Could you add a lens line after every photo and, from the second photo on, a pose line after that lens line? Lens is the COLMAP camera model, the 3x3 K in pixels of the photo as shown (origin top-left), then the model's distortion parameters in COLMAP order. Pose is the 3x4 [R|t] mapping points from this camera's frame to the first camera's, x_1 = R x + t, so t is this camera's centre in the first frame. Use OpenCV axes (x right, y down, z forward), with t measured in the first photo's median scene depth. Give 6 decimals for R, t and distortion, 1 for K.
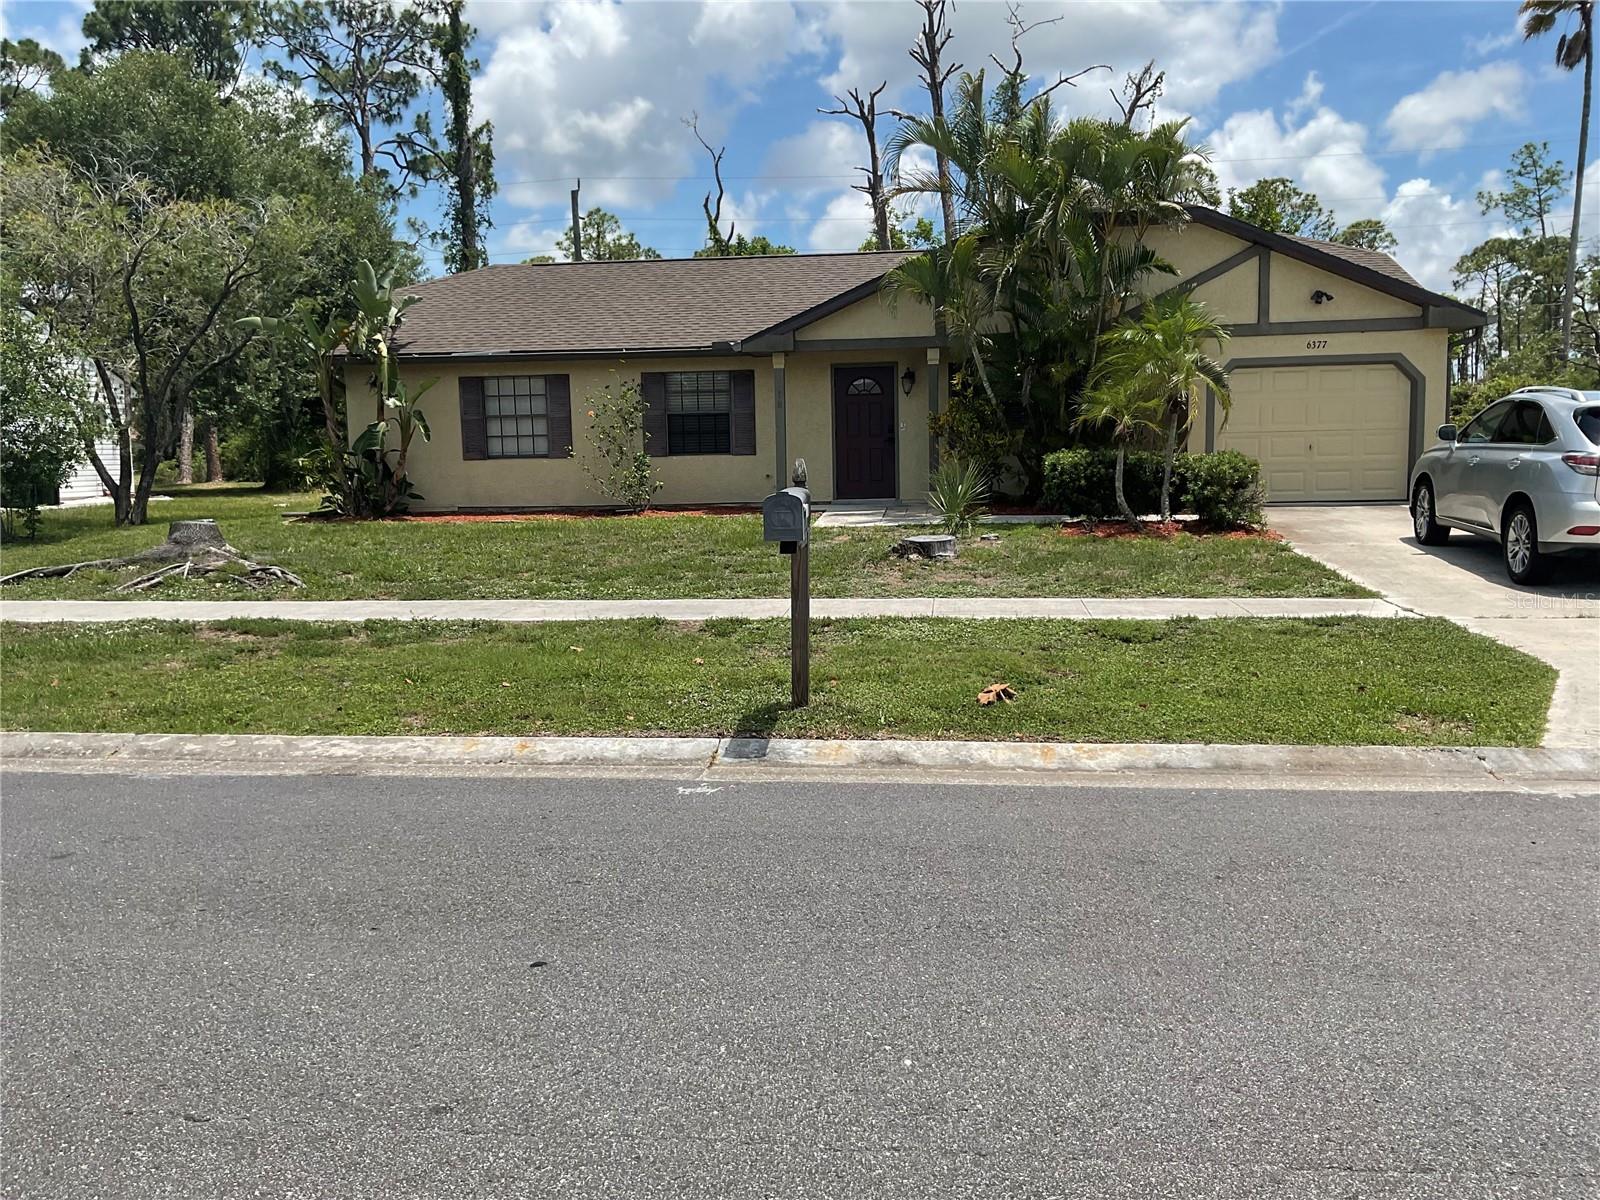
lens RADIAL K [[1367.9, 0, 800.0], [0, 1367.9, 600.0], [0, 0, 1]] dist [0.002072, 0.000241]
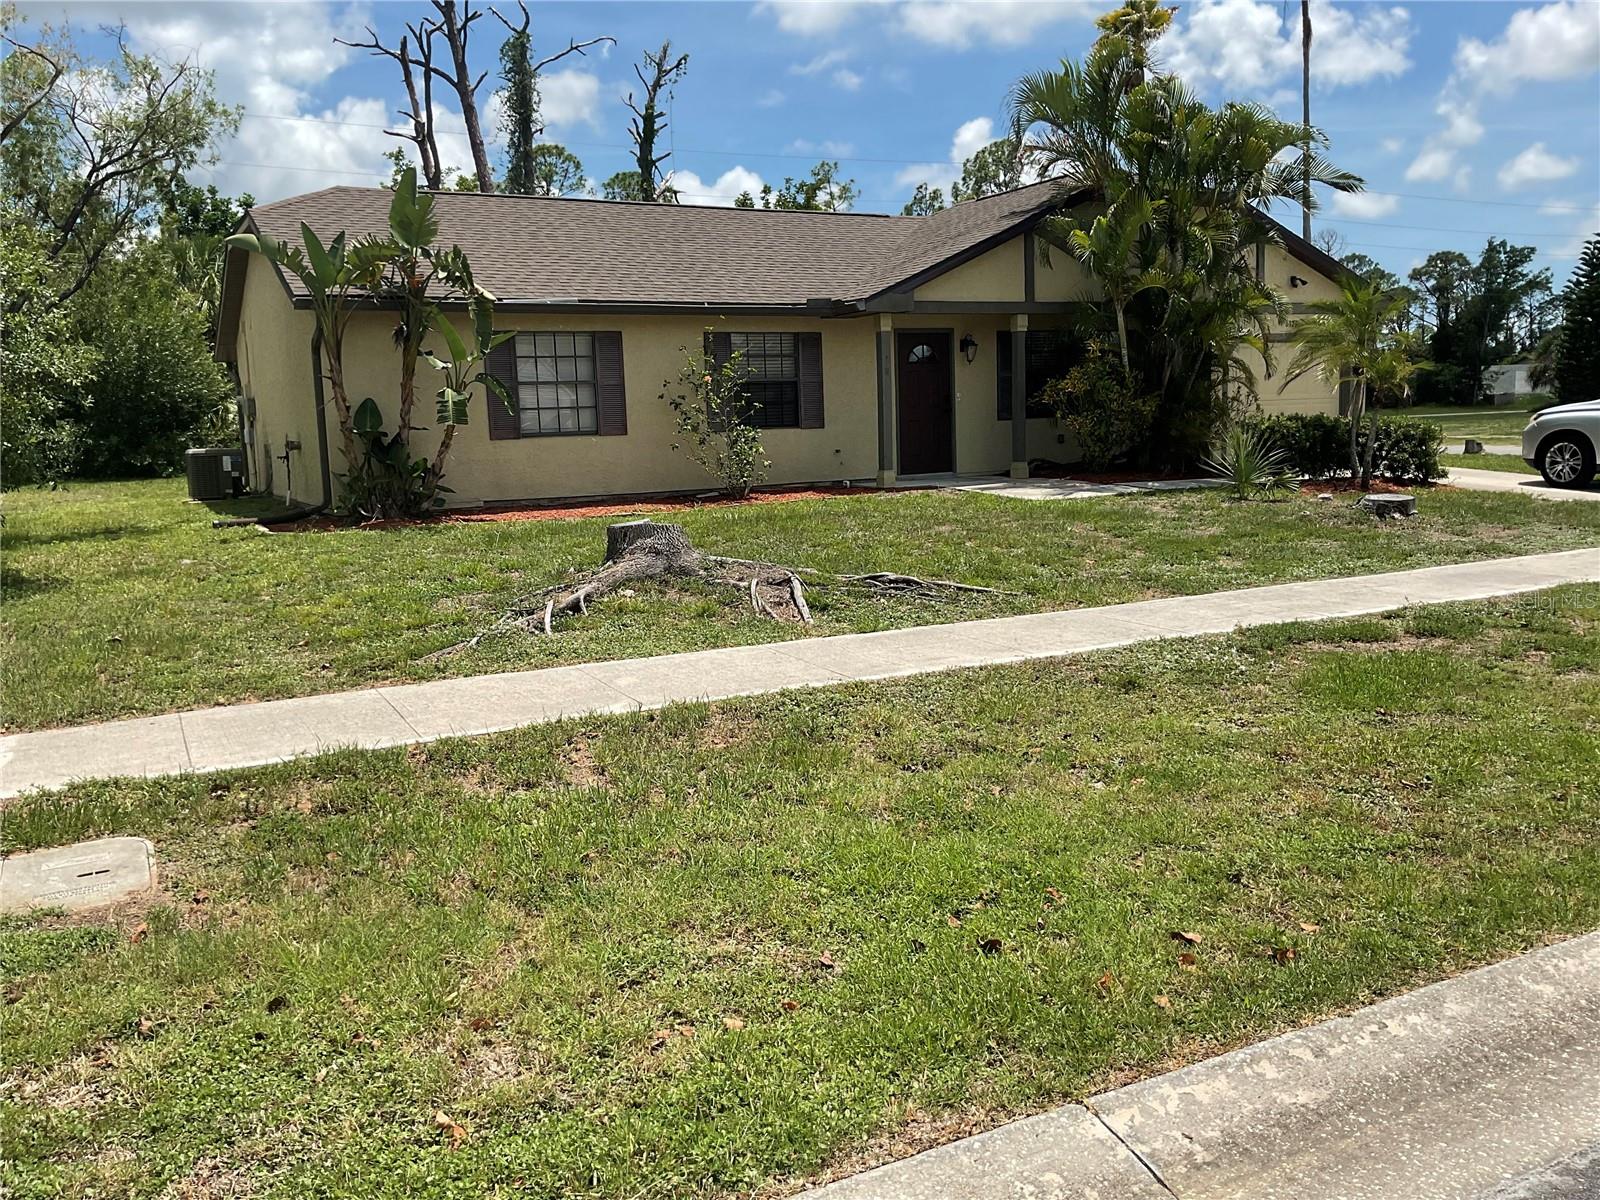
lens RADIAL K [[1367.9, 0, 800.0], [0, 1367.9, 600.0], [0, 0, 1]] dist [0.002072, 0.000241]
pose [[0.816928, -0.082548, 0.570802, -0.560115], [0.078062, 0.996423, 0.032379, -0.024008], [-0.571433, 0.018107, 0.820449, 0.275190]]
